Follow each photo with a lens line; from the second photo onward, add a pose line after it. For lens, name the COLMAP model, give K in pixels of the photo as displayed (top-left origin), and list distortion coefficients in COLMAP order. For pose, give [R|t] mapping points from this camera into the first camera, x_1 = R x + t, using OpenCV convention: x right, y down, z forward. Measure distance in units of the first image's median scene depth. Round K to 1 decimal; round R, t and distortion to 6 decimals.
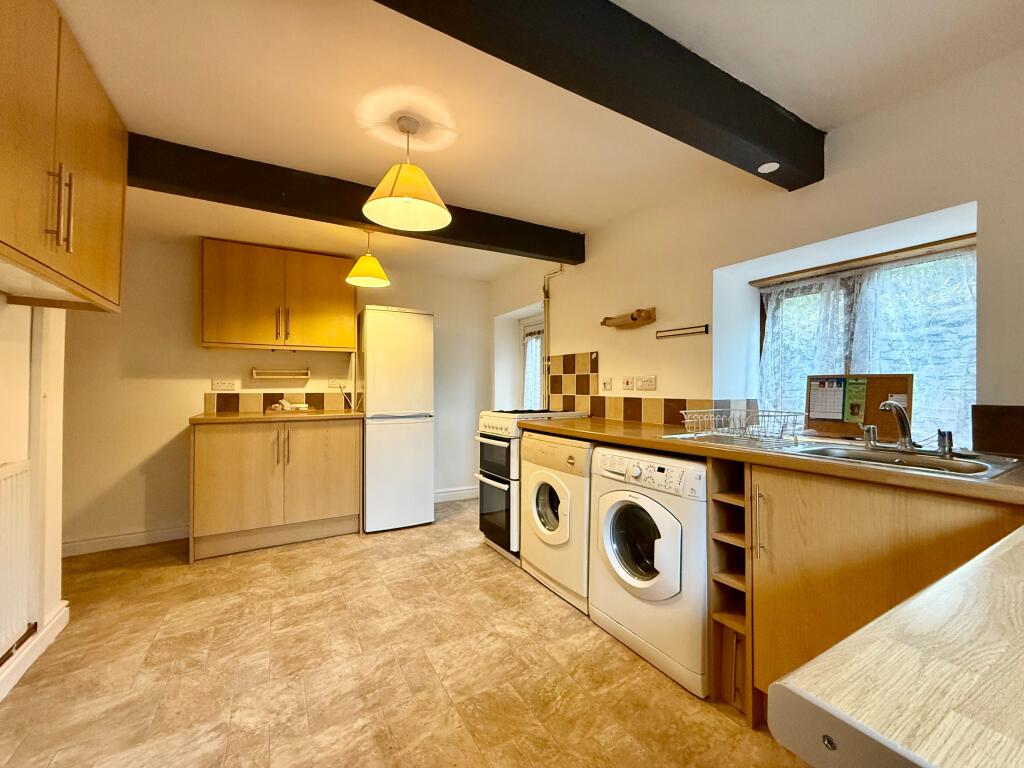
lens RADIAL K [[415.7, 0, 514.6], [0, 415.7, 383.5], [0, 0, 1]] dist [-0.000349, -0.000319]
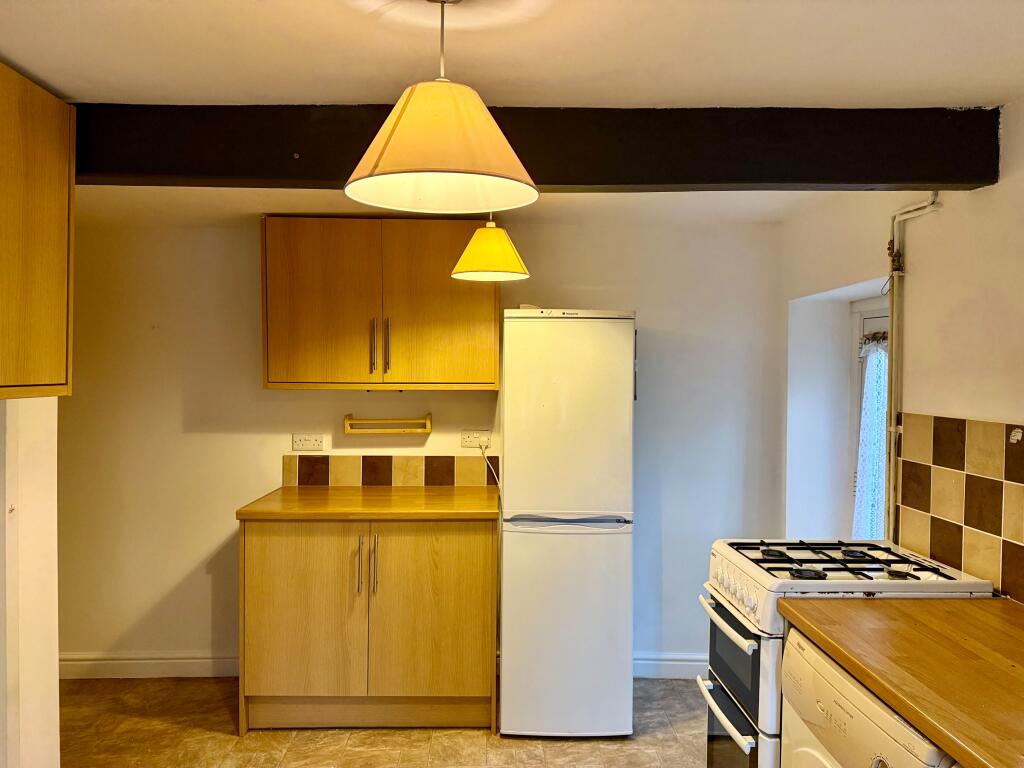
lens RADIAL K [[737.2, 0, 501.5], [0, 737.2, 386.3], [0, 0, 1]] dist [0.026055, -0.015598]
pose [[0.870798, 0.018127, -0.491307, 0.105755], [-0.004626, 0.999578, 0.028680, -0.117644], [0.491620, -0.022702, 0.870514, 0.174766]]
